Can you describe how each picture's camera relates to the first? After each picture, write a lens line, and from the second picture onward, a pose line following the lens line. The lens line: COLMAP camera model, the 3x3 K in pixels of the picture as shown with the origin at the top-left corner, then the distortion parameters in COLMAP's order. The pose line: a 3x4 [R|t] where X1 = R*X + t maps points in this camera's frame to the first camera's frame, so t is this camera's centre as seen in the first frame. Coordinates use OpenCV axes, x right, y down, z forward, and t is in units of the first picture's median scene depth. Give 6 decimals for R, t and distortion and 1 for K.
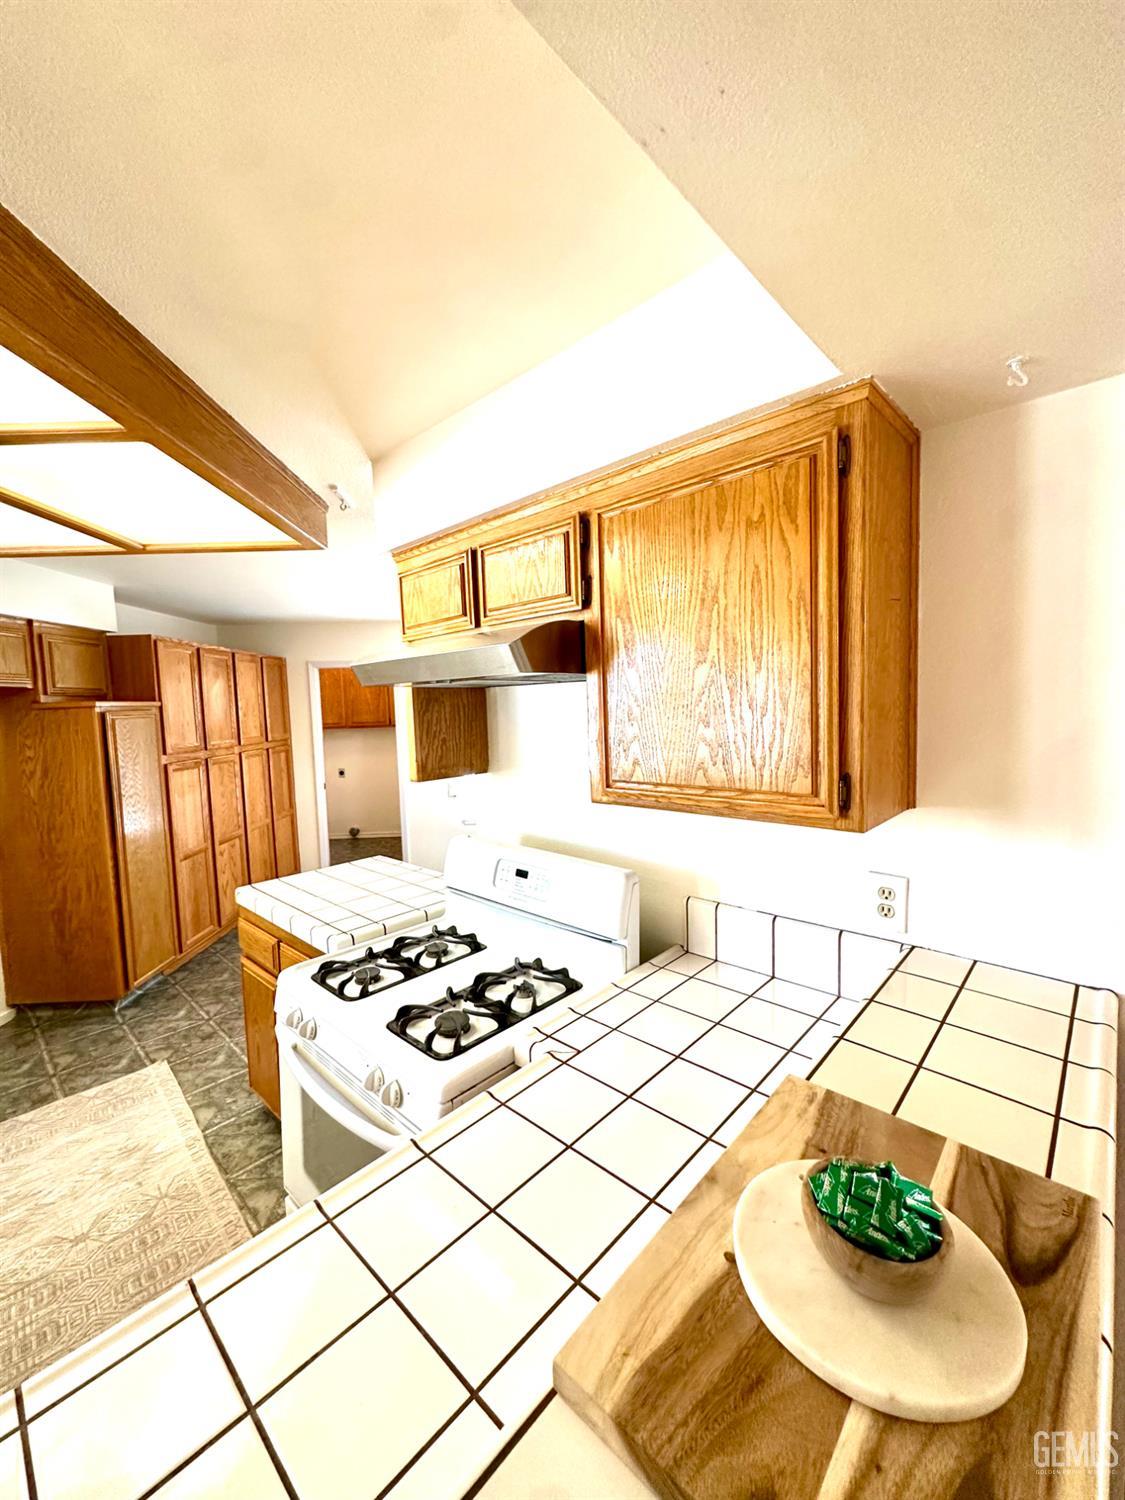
lens RADIAL K [[600.8, 0, 562.5], [0, 600.8, 750.0], [0, 0, 1]] dist [-0.000210, -0.000030]
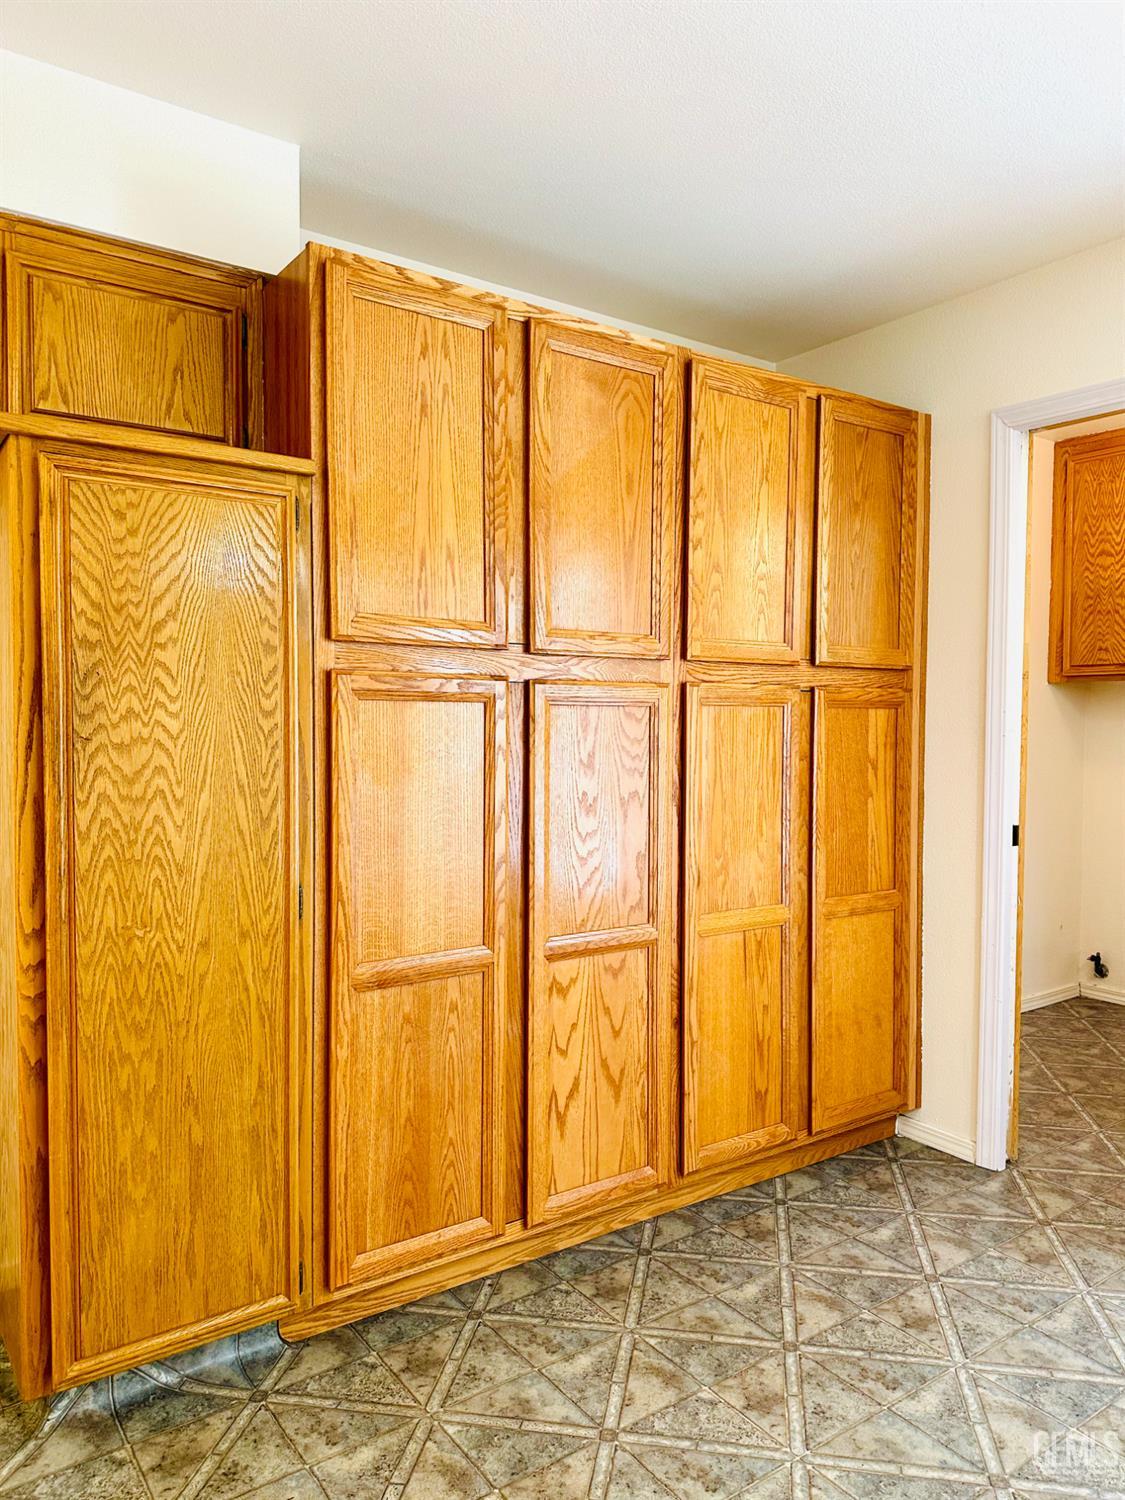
lens RADIAL K [[1030.6, 0, 562.5], [0, 1030.6, 750.0], [0, 0, 1]] dist [0.028211, -0.002866]
pose [[0.554457, 0.071660, -0.829121, -0.143300], [-0.093755, 0.995322, 0.023328, 0.039192], [0.826914, 0.064800, 0.558582, 0.768834]]
